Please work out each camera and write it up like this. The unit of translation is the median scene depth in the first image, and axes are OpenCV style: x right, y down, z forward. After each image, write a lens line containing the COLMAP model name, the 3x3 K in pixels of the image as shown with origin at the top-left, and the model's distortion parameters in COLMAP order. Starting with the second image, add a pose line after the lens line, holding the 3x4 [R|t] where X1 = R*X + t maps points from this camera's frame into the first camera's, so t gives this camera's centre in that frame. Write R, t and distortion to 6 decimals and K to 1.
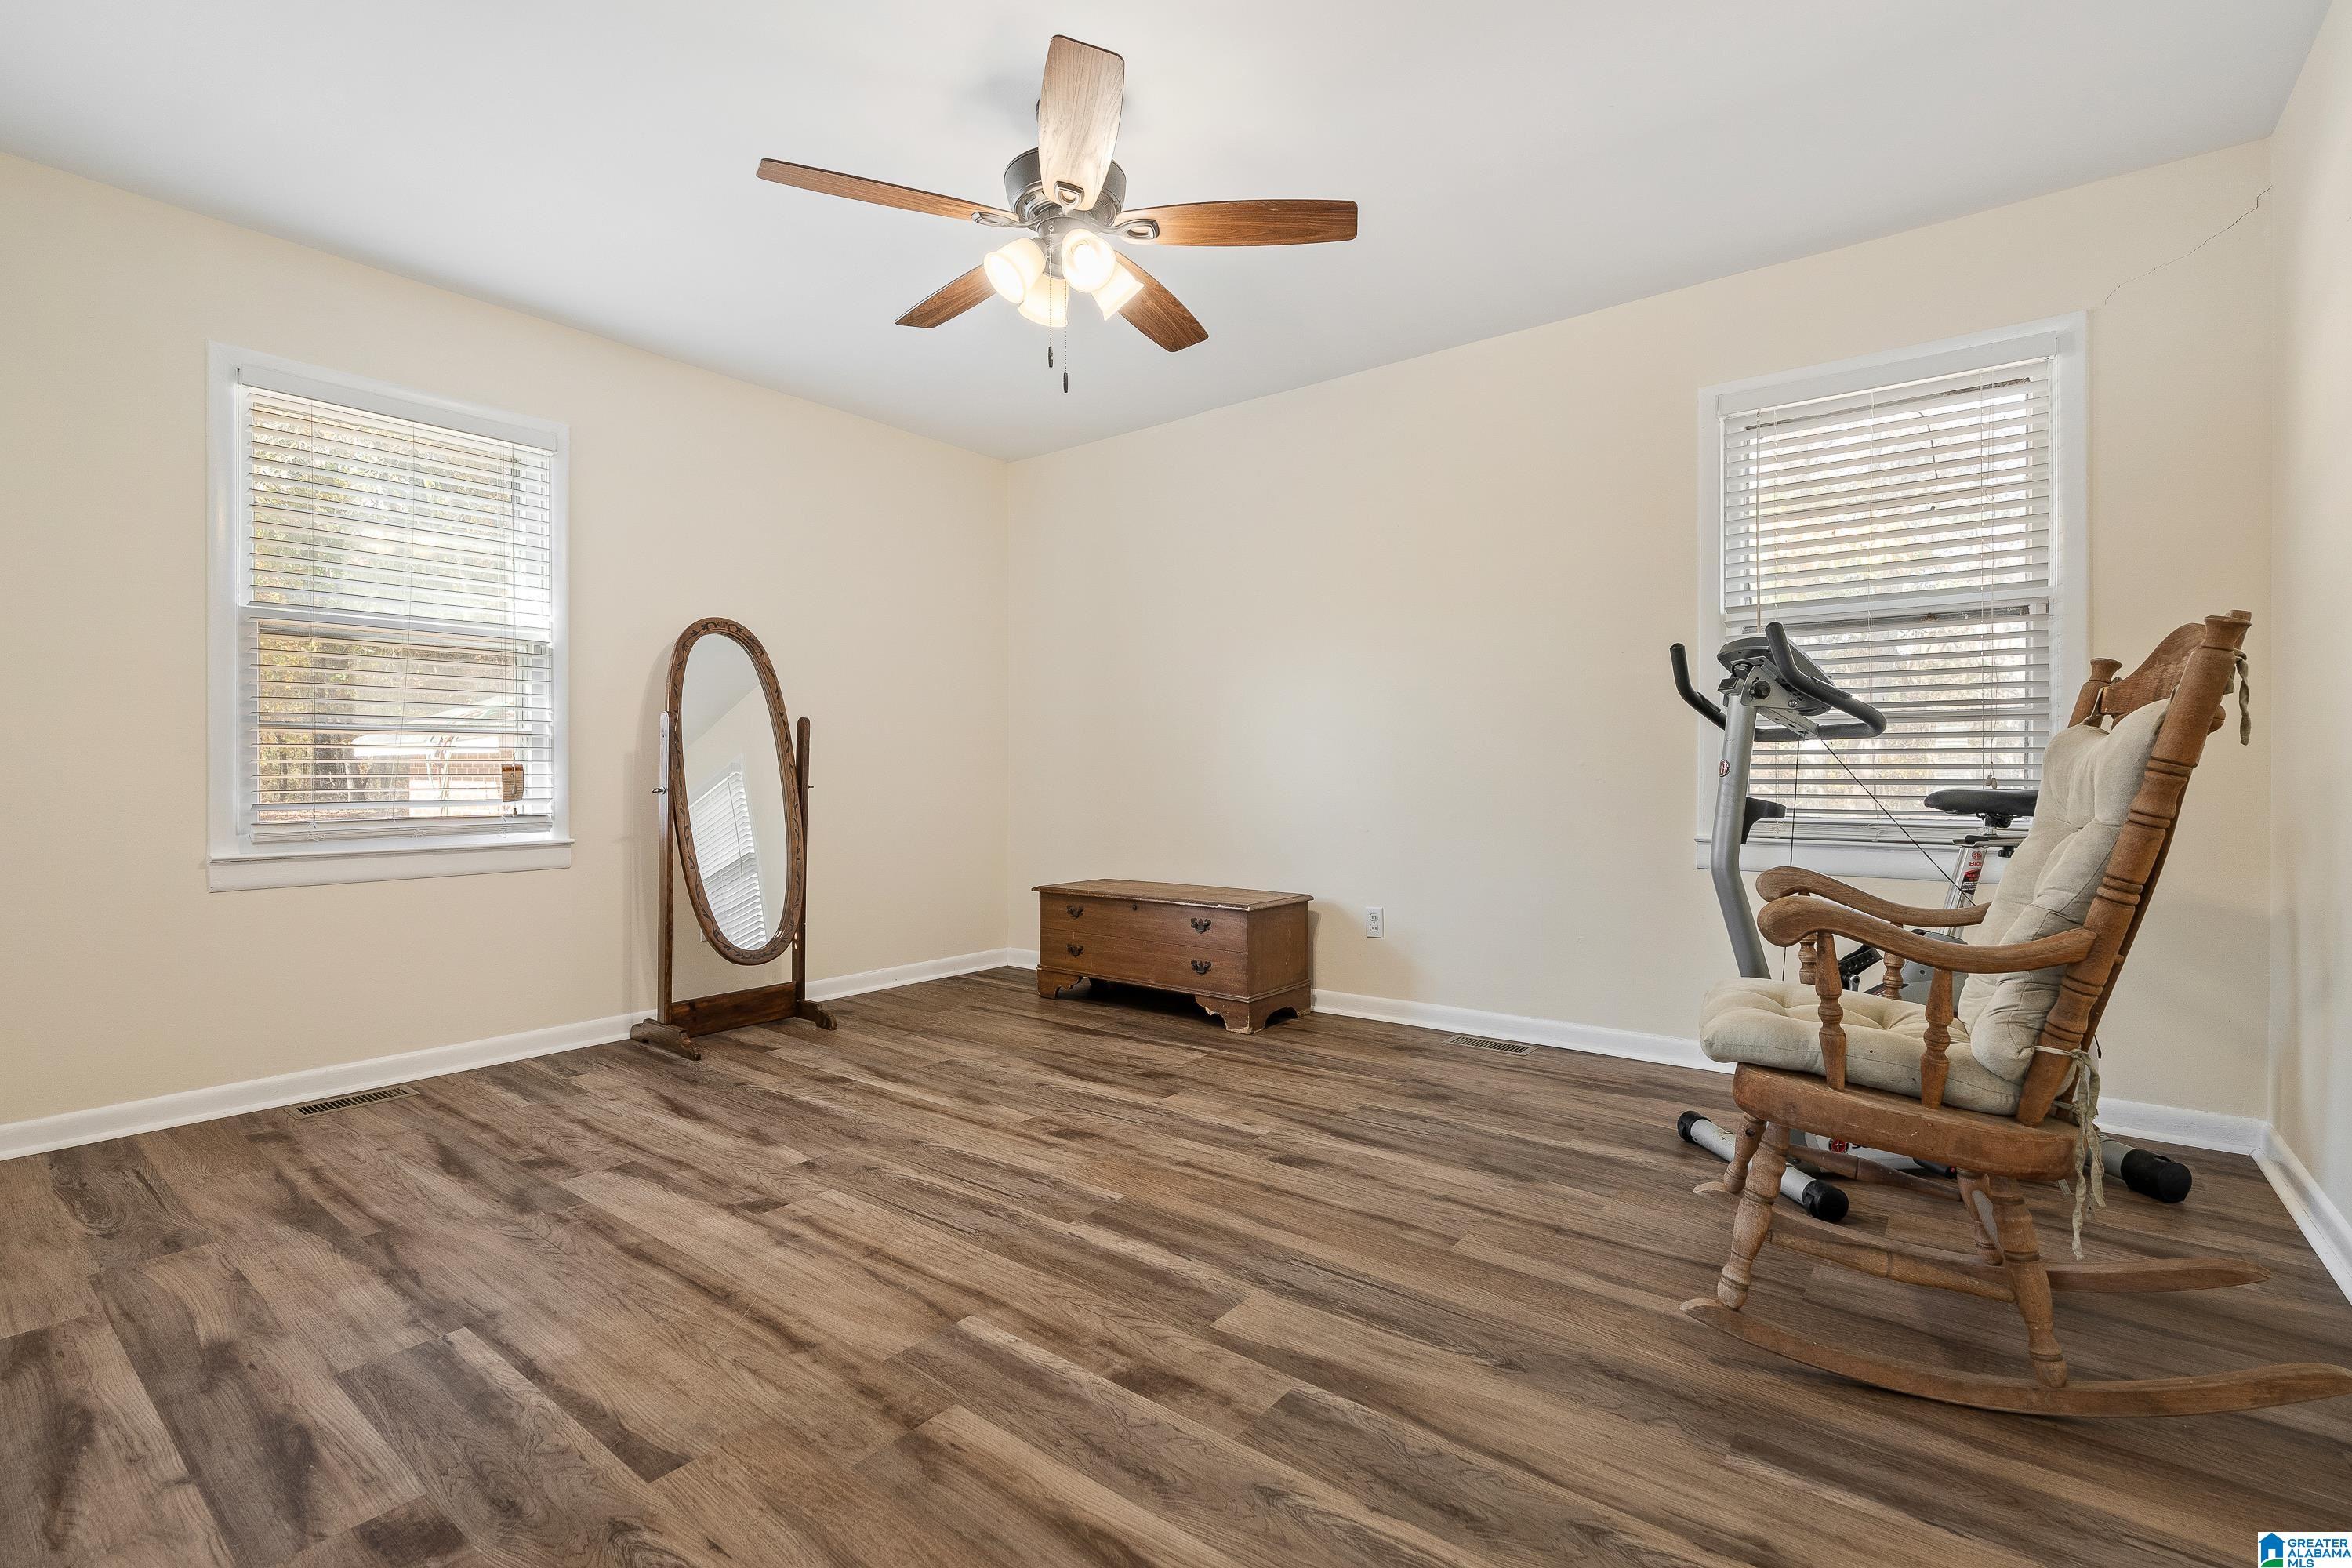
lens RADIAL K [[1078.2, 0, 1178.9], [0, 1078.2, 783.4], [0, 0, 1]] dist [-0.003434, 0.001830]
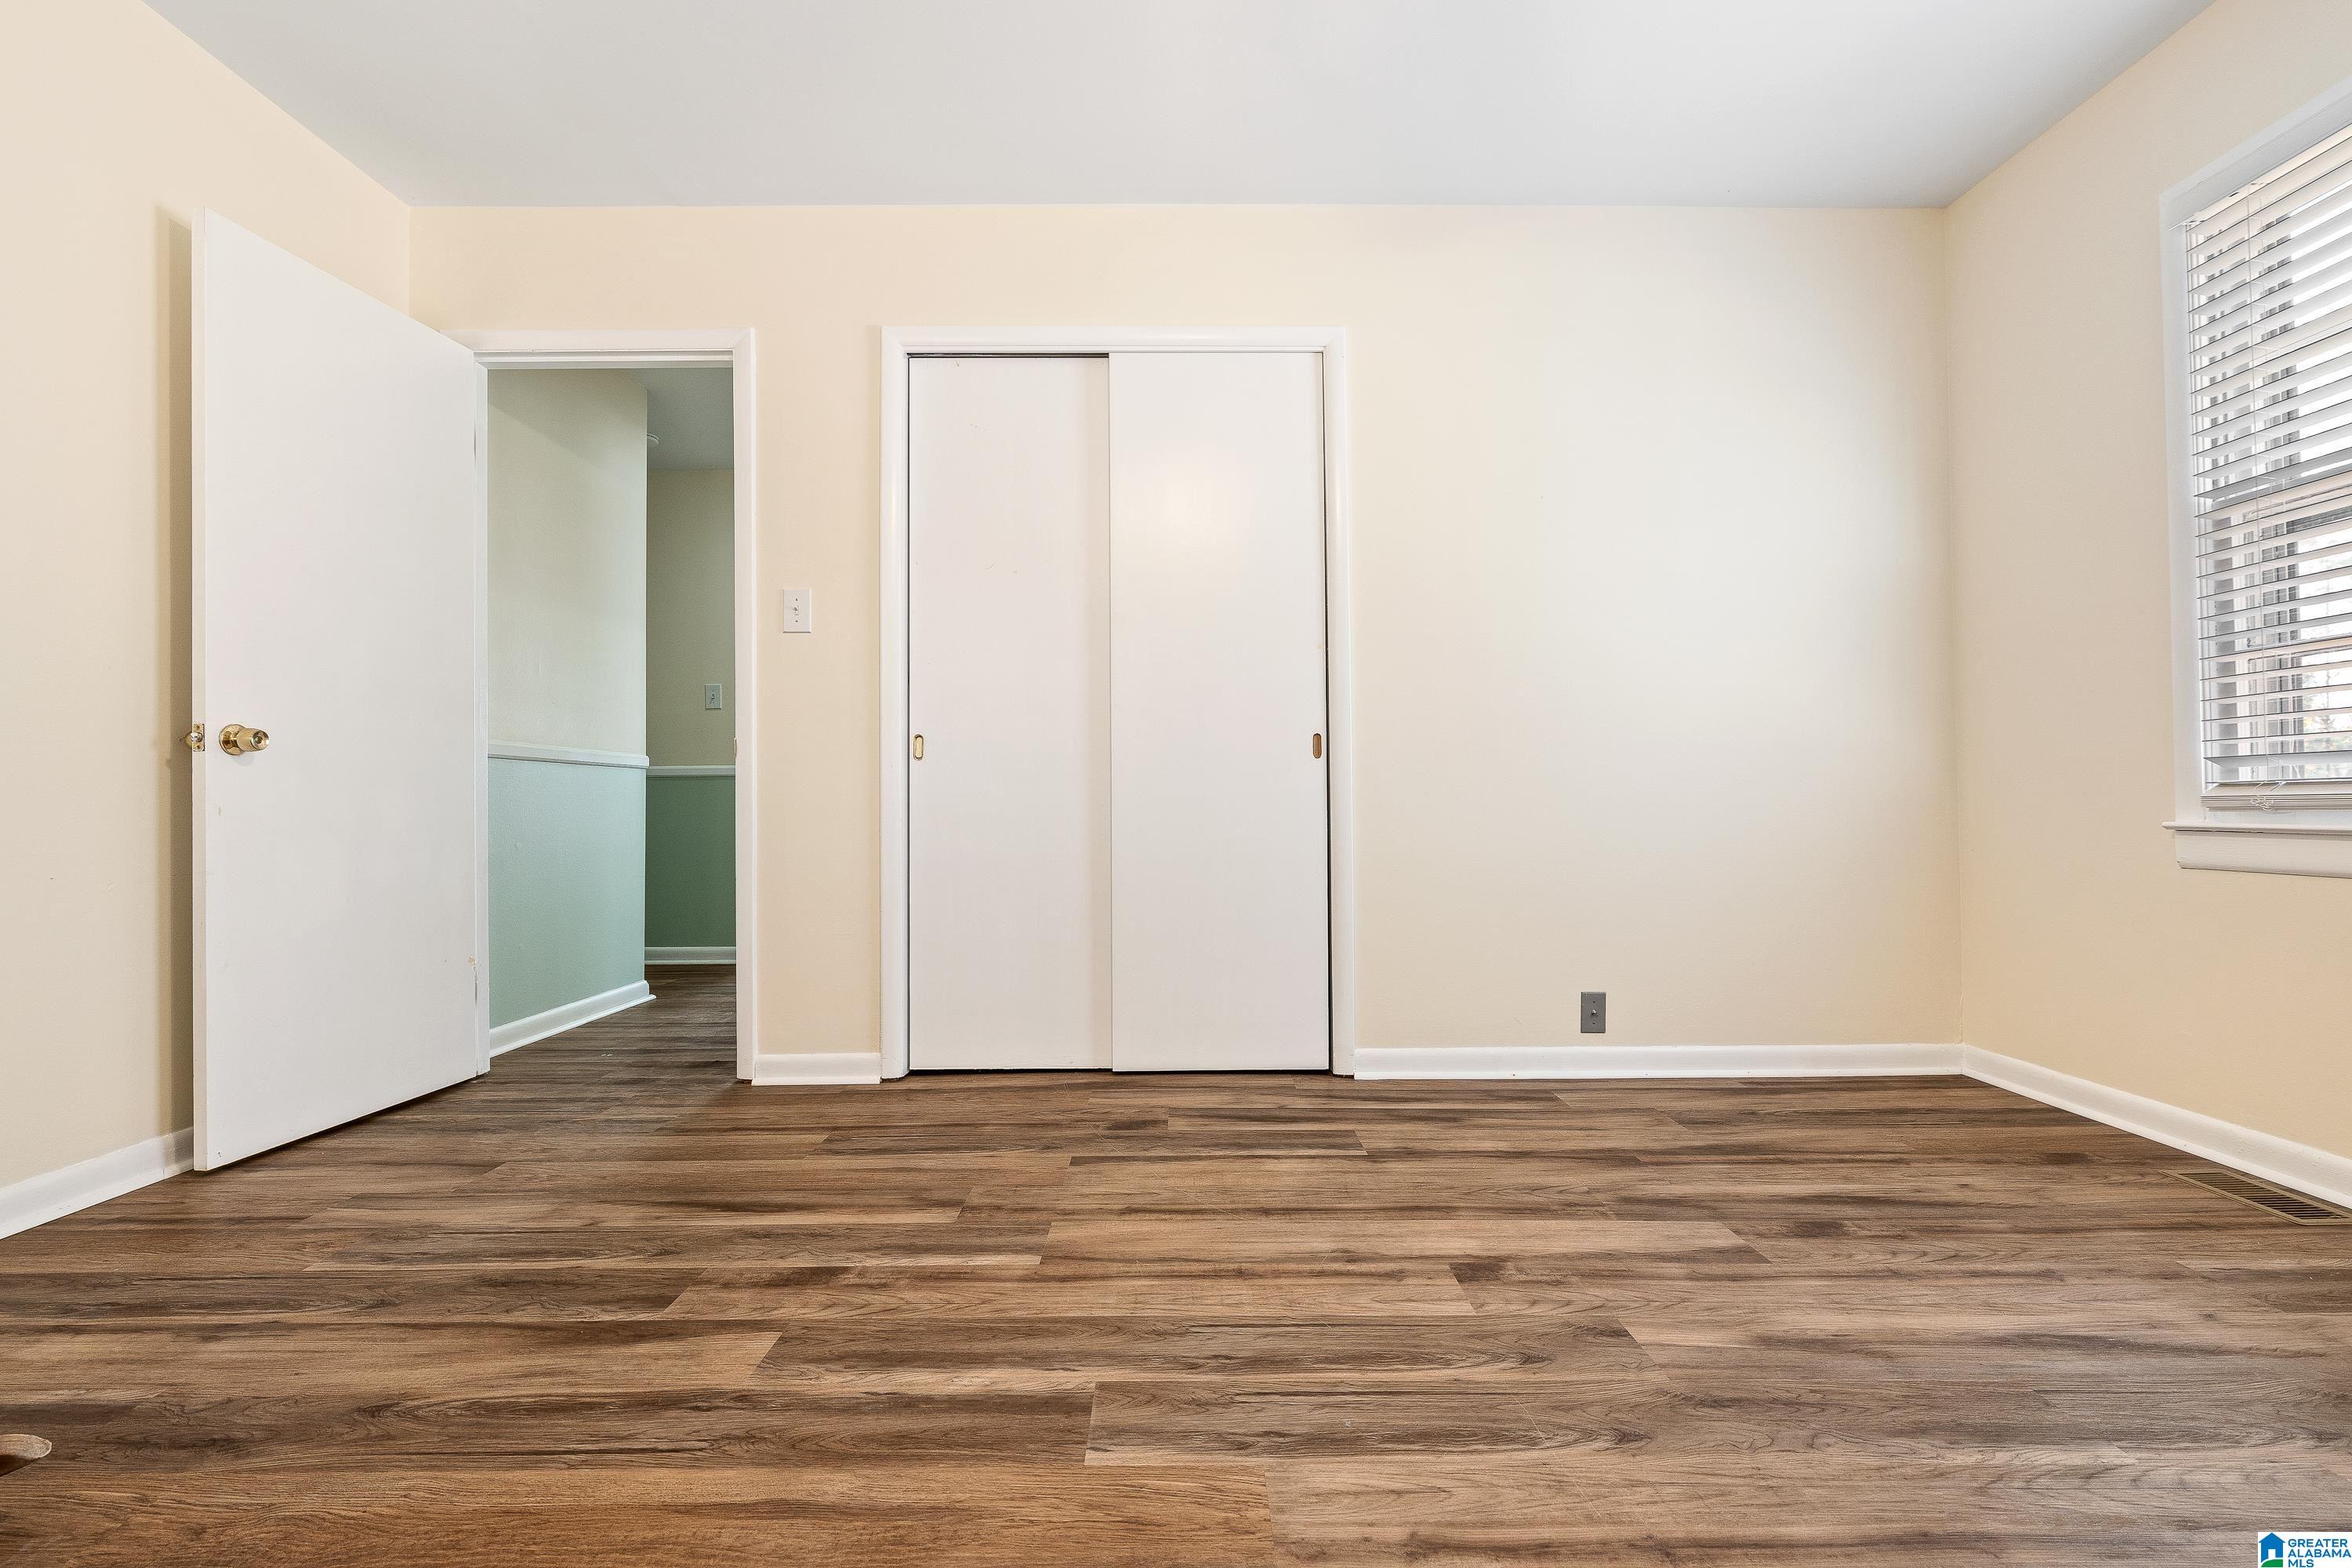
lens RADIAL K [[1078.2, 0, 1190.9], [0, 1078.2, 786.4], [0, 0, 1]] dist [-0.003434, 0.001830]
pose [[-0.783145, -0.004384, -0.621824, 0.267337], [-0.000013, 0.999975, -0.007034, 0.061610], [0.621839, -0.005501, -0.783126, 1.619166]]
